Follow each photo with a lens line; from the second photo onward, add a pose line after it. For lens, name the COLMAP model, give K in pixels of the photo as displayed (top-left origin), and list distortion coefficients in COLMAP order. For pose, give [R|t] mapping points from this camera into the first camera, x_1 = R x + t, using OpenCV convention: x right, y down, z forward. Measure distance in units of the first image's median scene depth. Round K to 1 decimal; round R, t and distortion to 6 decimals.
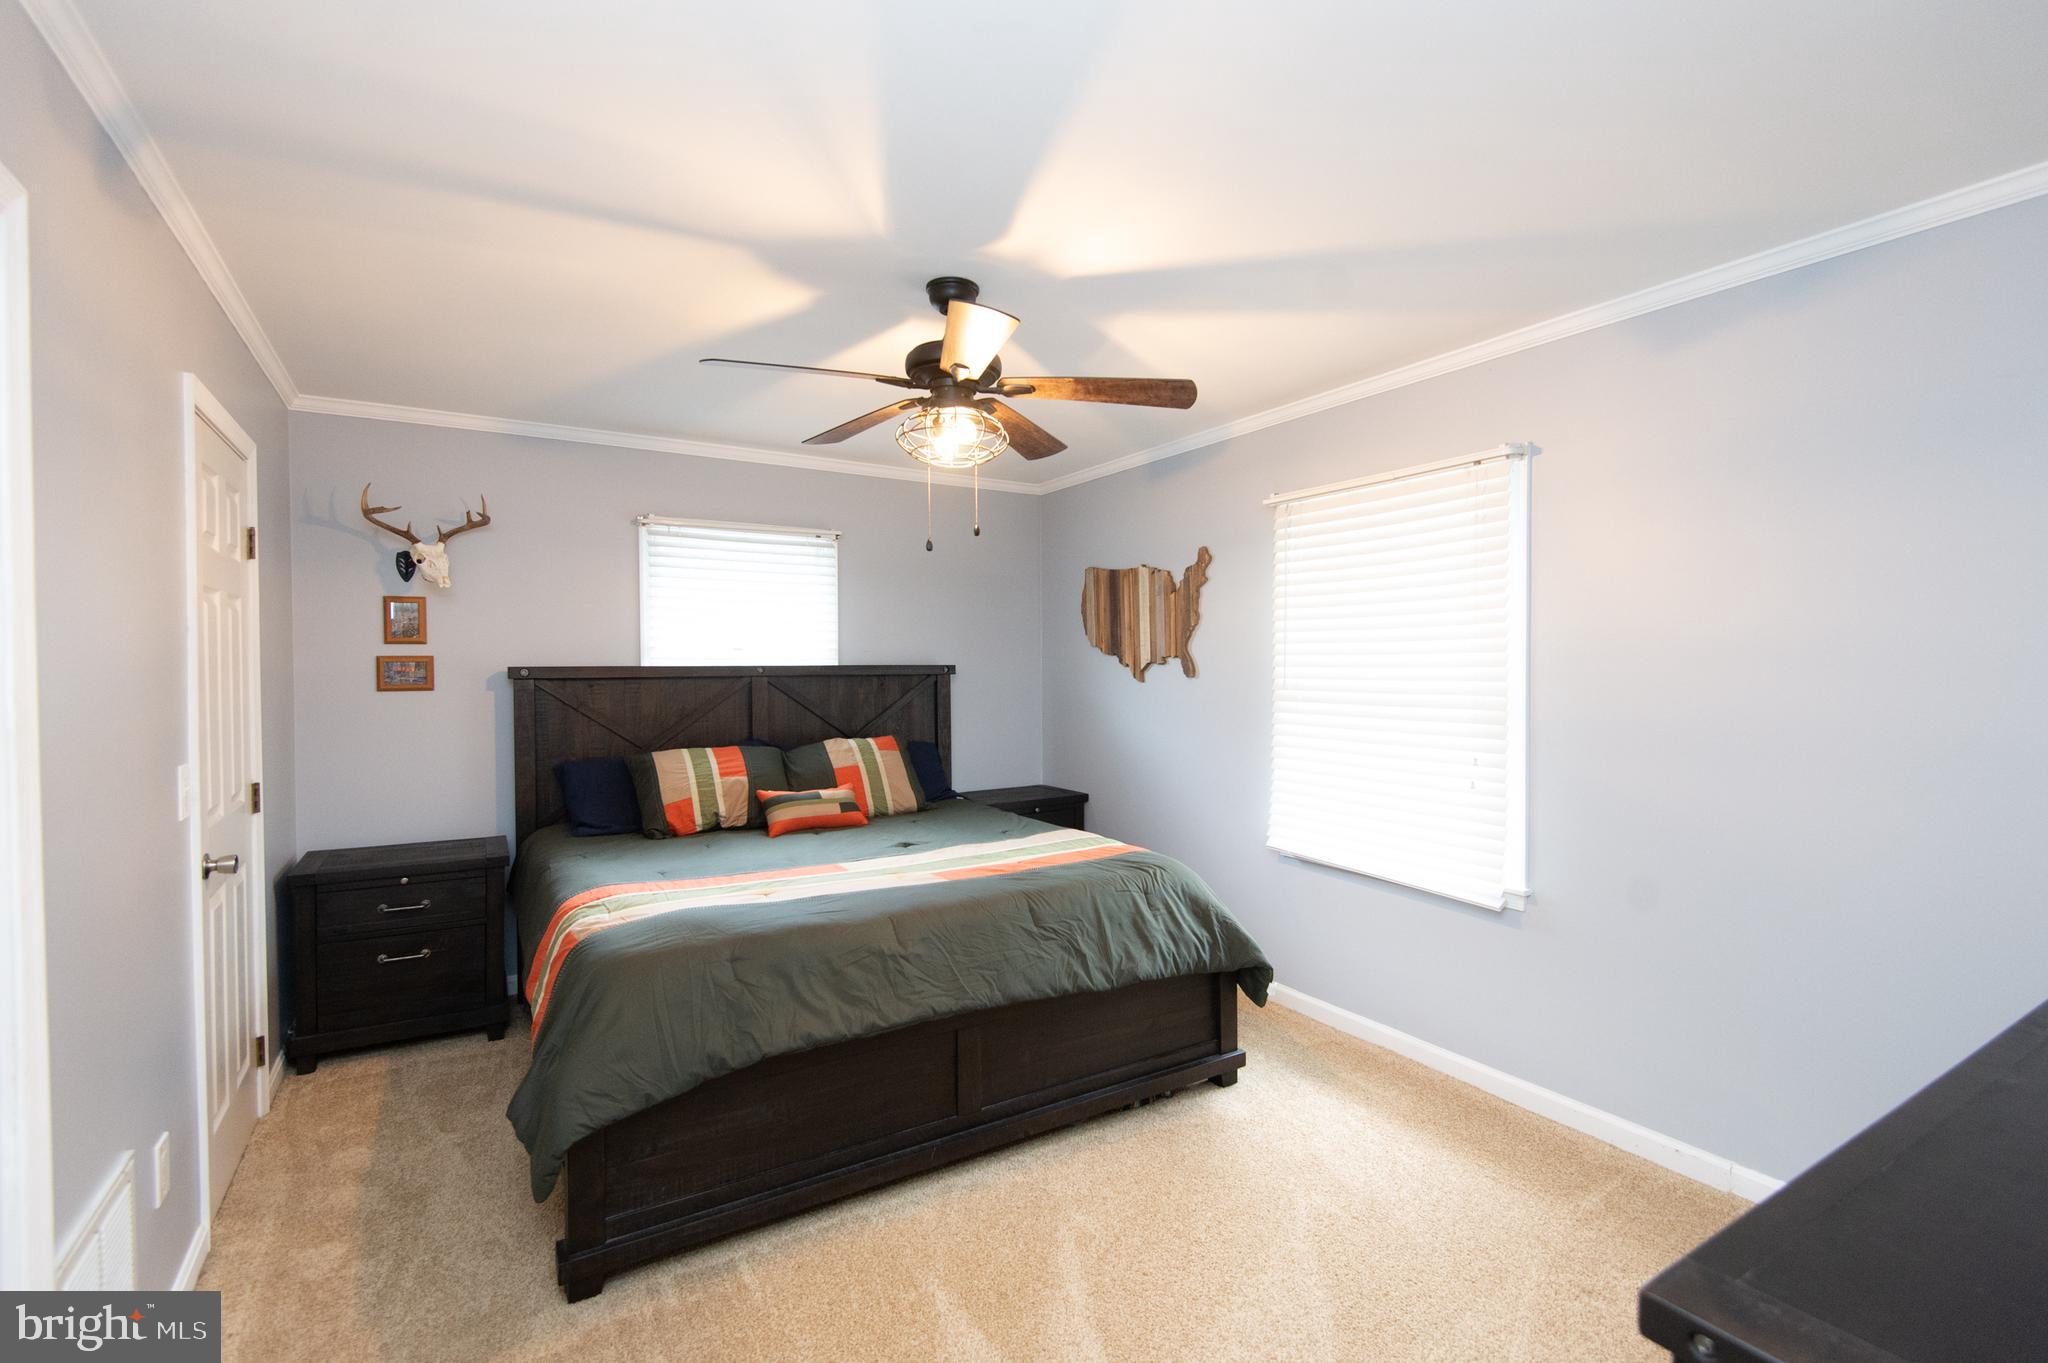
lens RADIAL K [[937.5, 0, 1032.8], [0, 937.5, 687.0], [0, 0, 1]] dist [0.025892, -0.013239]
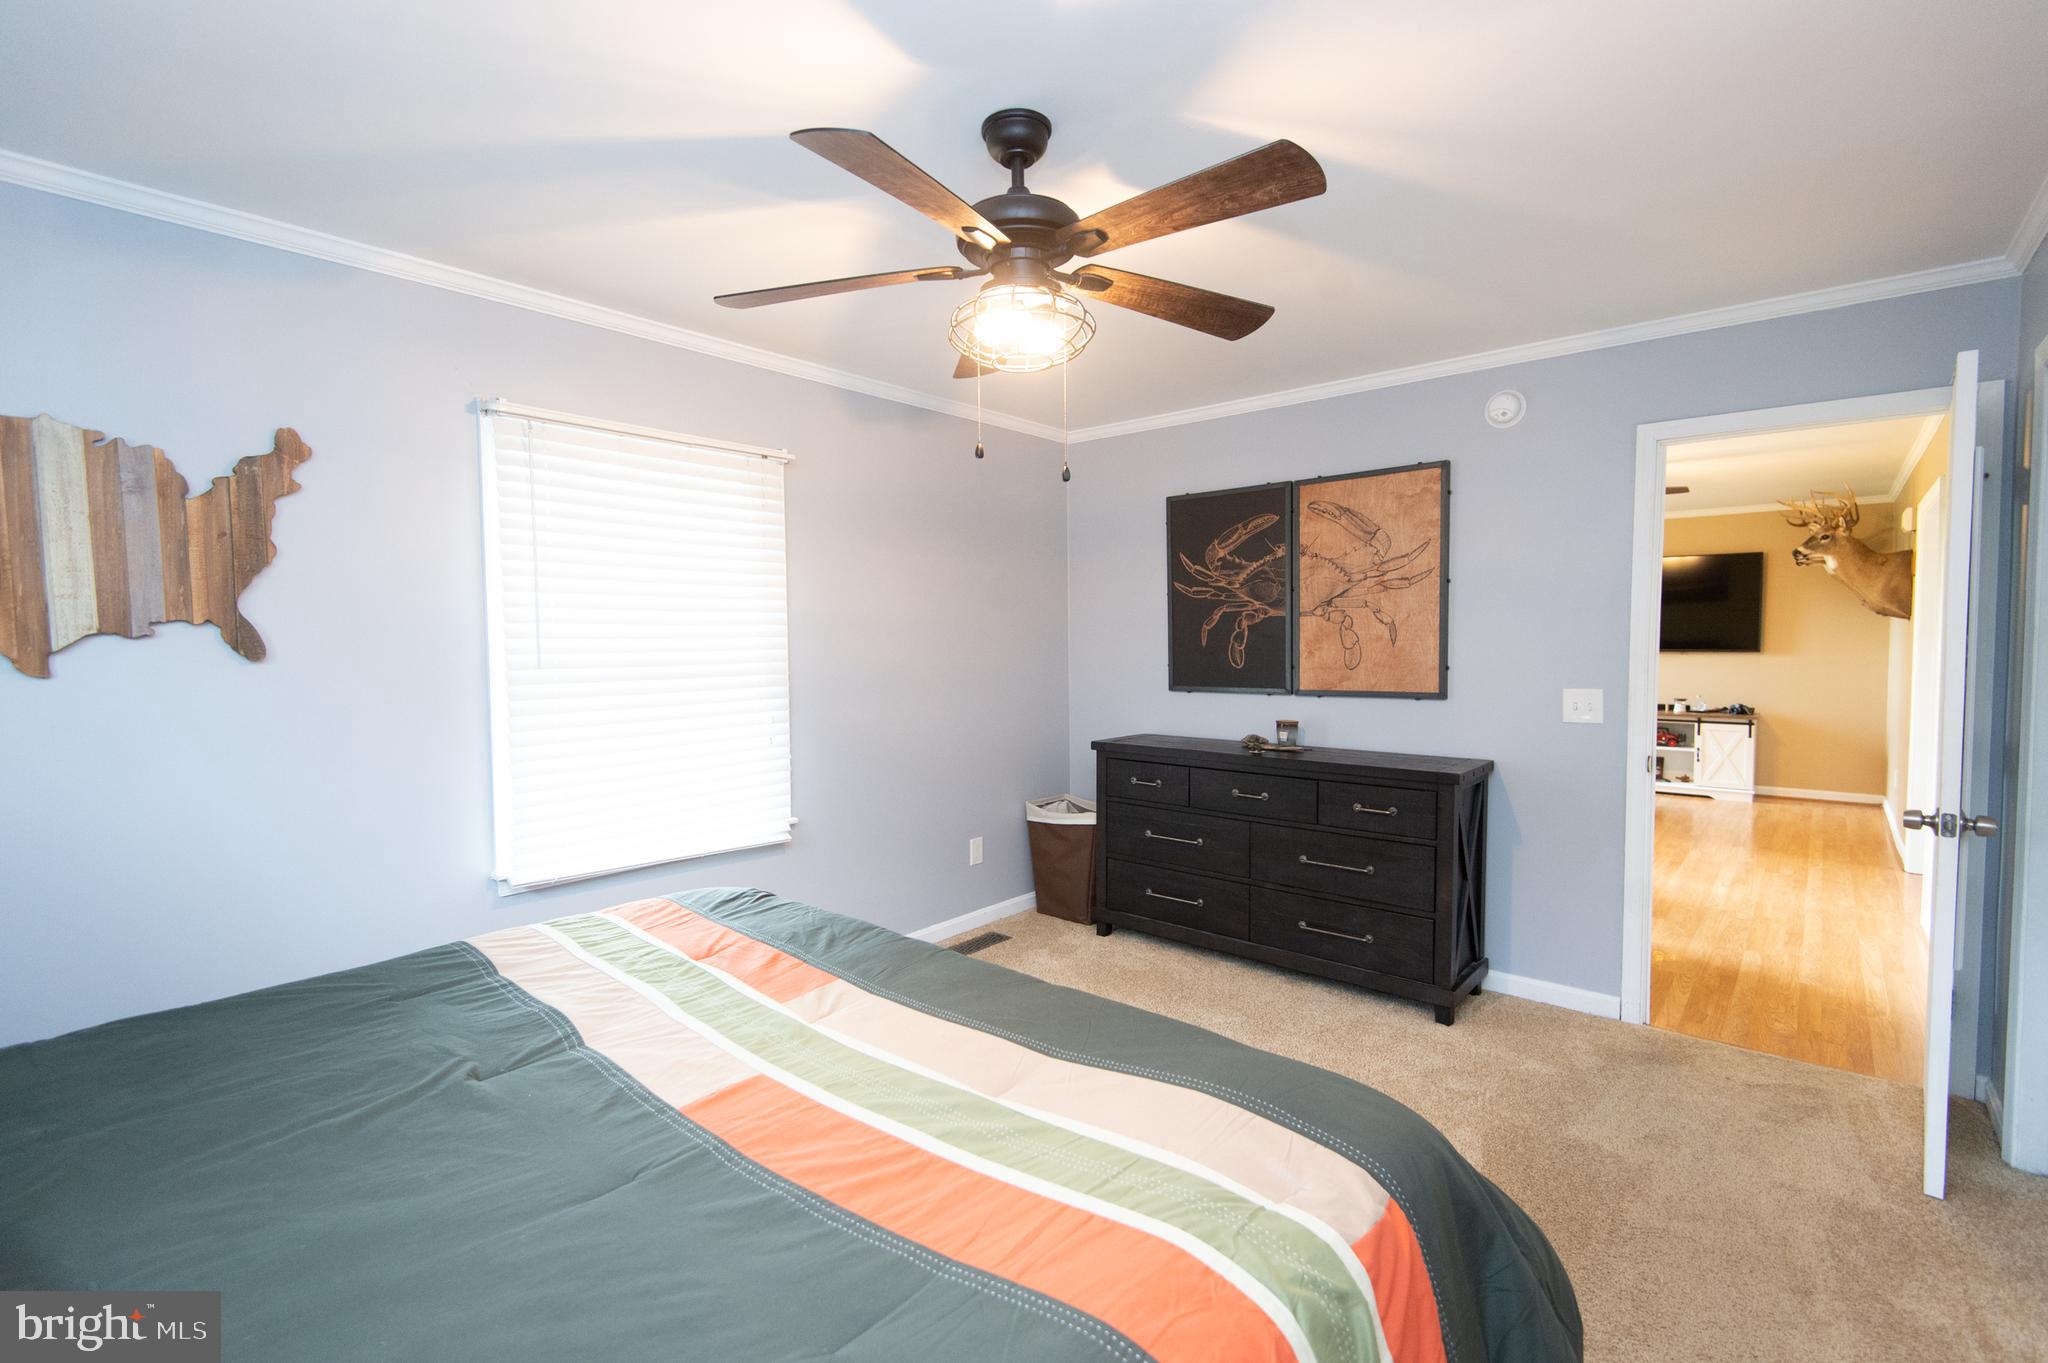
lens RADIAL K [[937.5, 0, 1019.2], [0, 937.5, 673.2], [0, 0, 1]] dist [0.025892, -0.013239]
pose [[-0.311096, -0.039923, 0.949540, -0.995487], [0.023982, 0.998469, 0.049837, -0.041106], [-0.950076, 0.038276, -0.309663, 1.523550]]
